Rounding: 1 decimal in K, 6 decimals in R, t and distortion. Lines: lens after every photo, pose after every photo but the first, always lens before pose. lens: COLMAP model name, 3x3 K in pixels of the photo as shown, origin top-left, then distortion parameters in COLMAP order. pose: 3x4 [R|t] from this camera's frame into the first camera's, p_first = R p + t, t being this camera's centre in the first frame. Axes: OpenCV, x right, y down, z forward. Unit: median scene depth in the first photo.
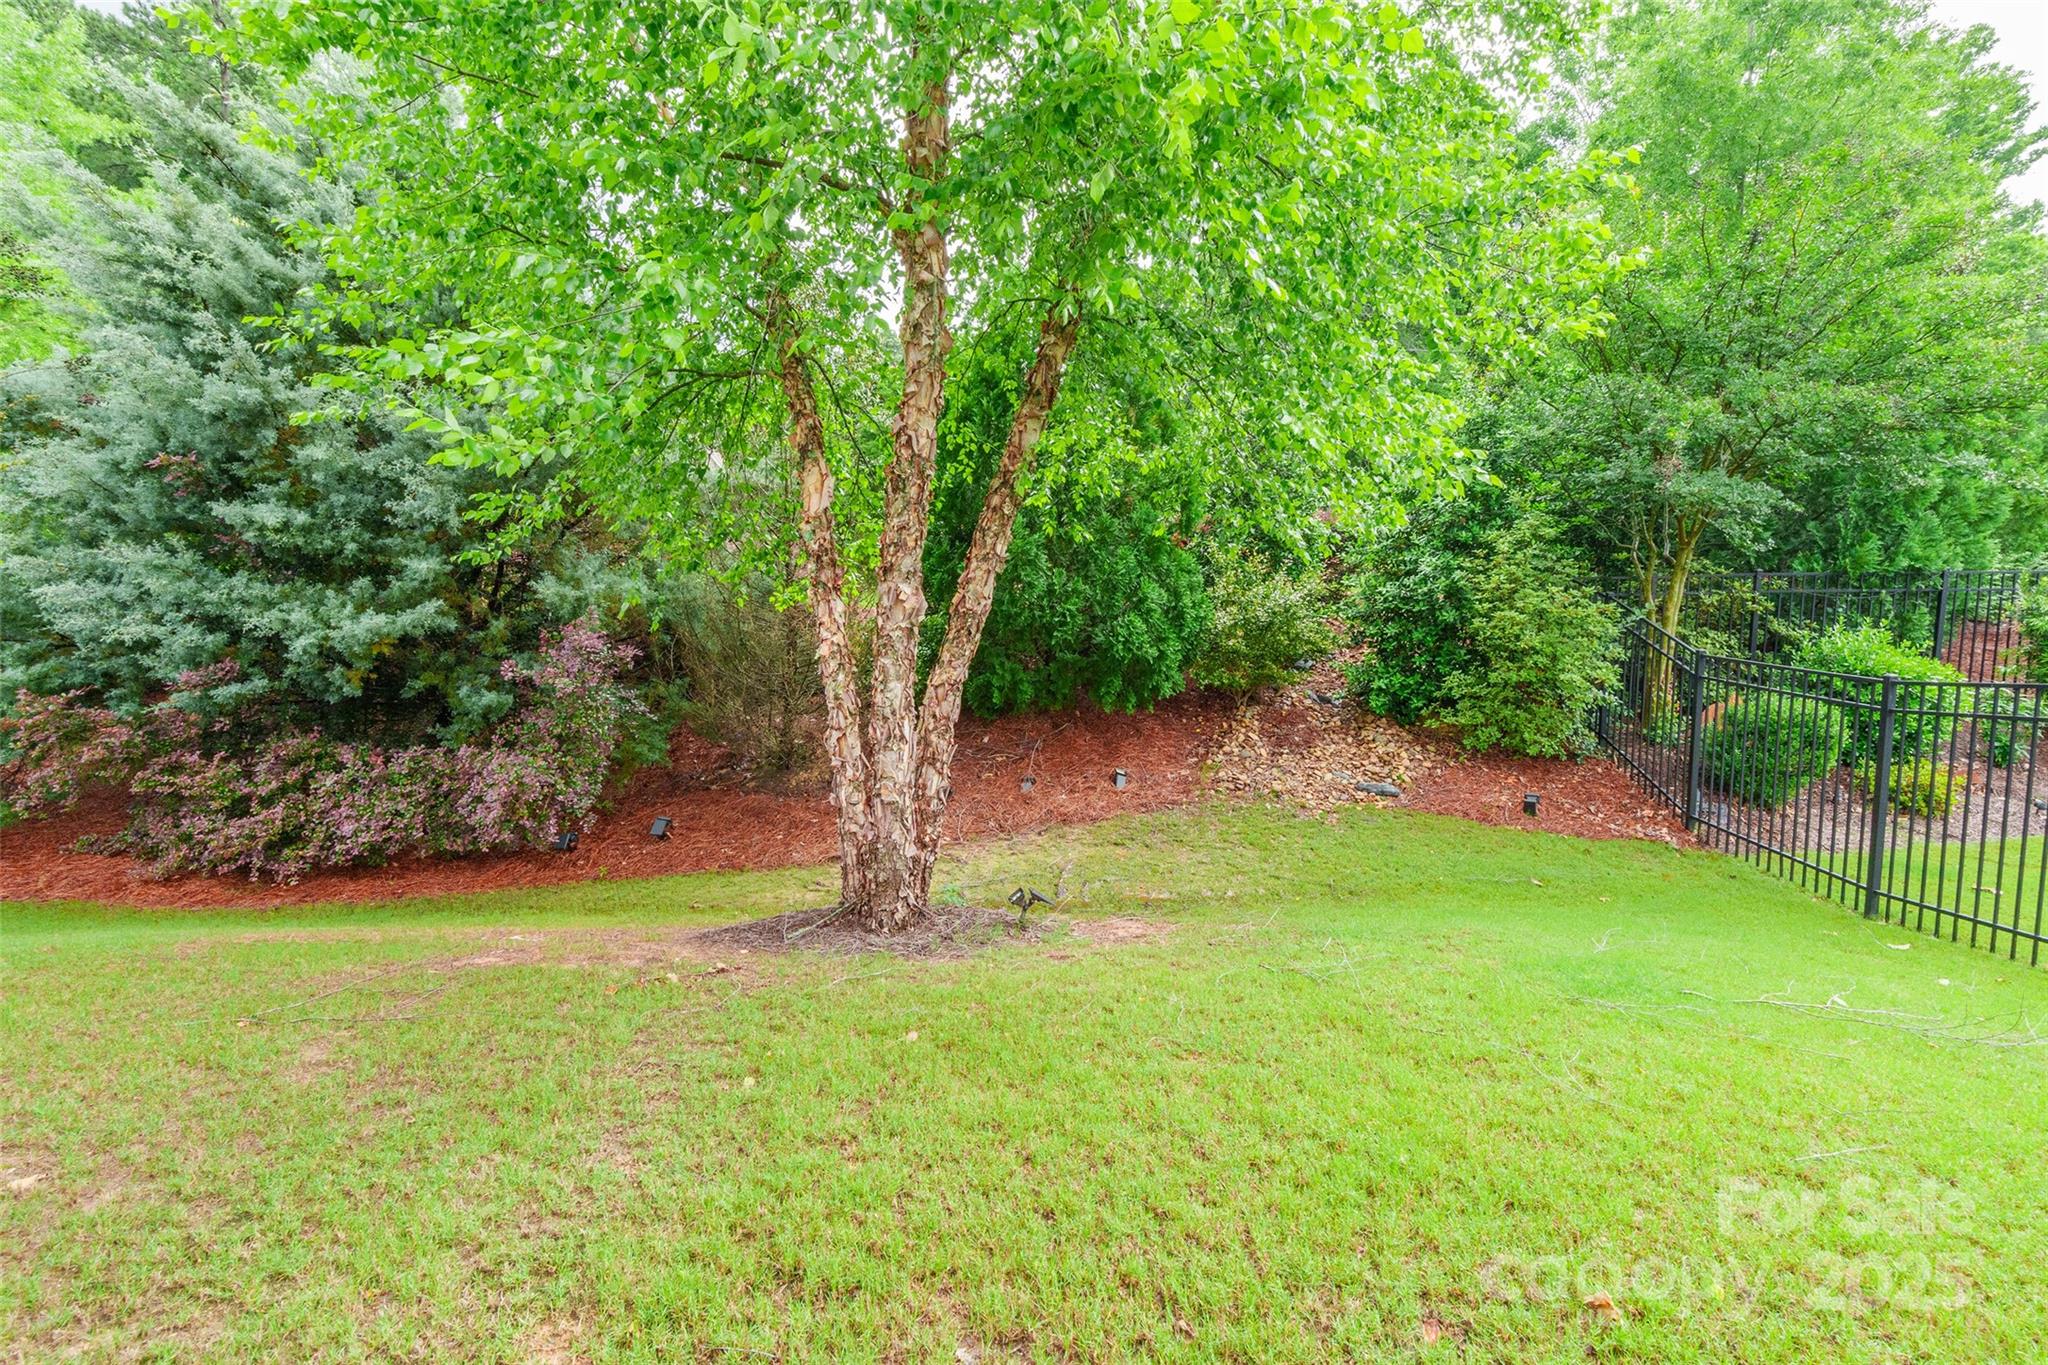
lens RADIAL K [[934.5, 0, 1024.2], [0, 934.5, 687.1], [0, 0, 1]] dist [-0.006888, -0.000260]
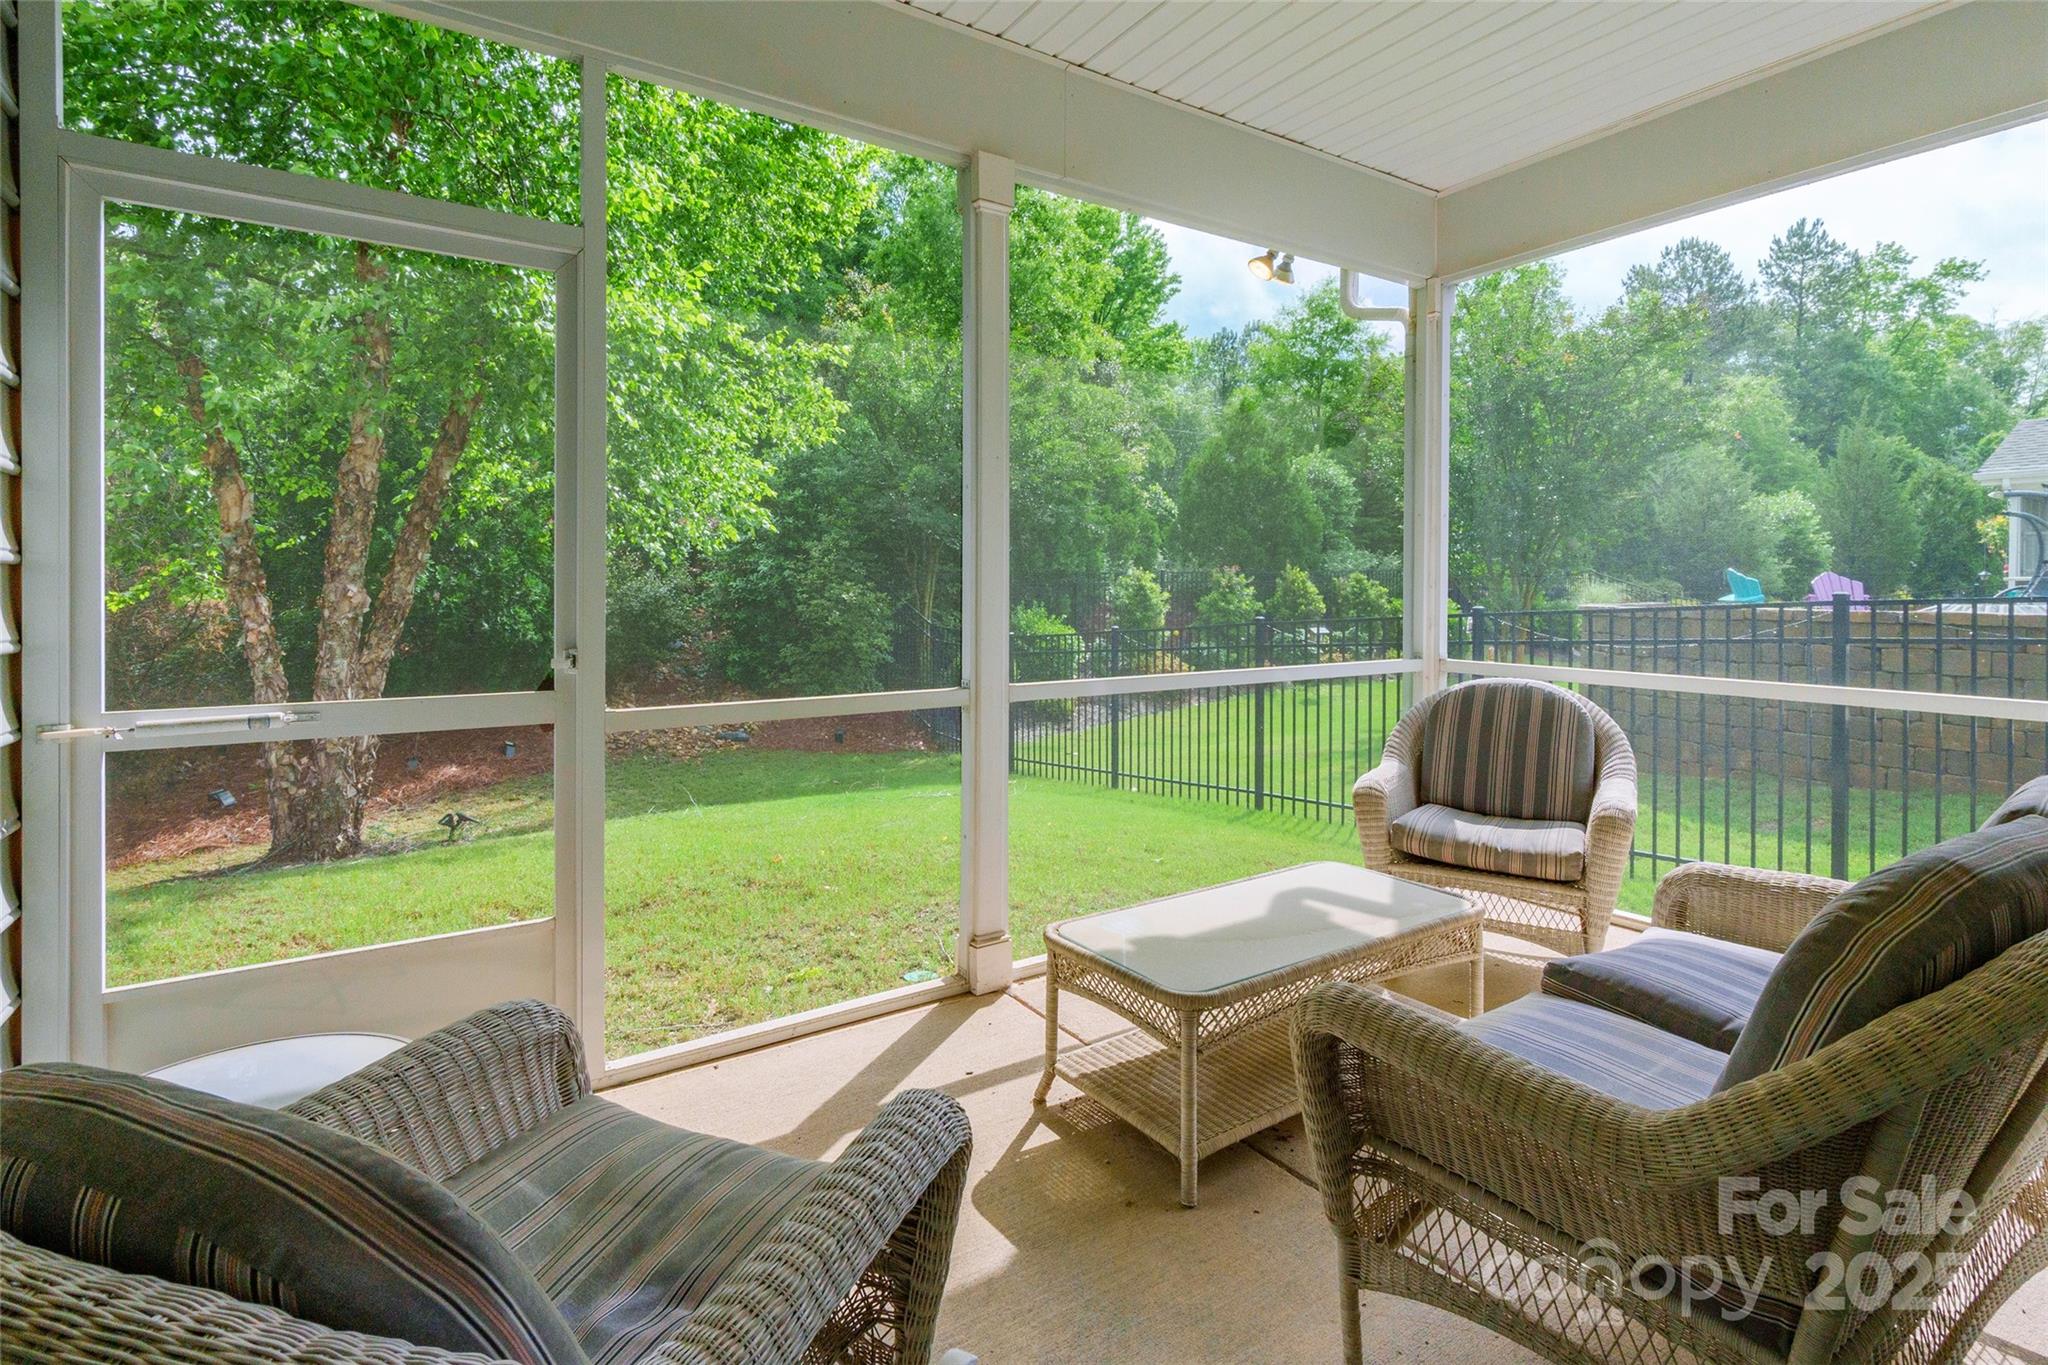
lens RADIAL K [[934.5, 0, 1035.9], [0, 934.5, 594.6], [0, 0, 1]] dist [-0.006888, -0.000260]
pose [[0.793691, -0.006520, 0.608286, -0.078629], [0.059545, 0.995973, -0.067019, 0.024668], [-0.605399, 0.089413, 0.790884, -0.309003]]
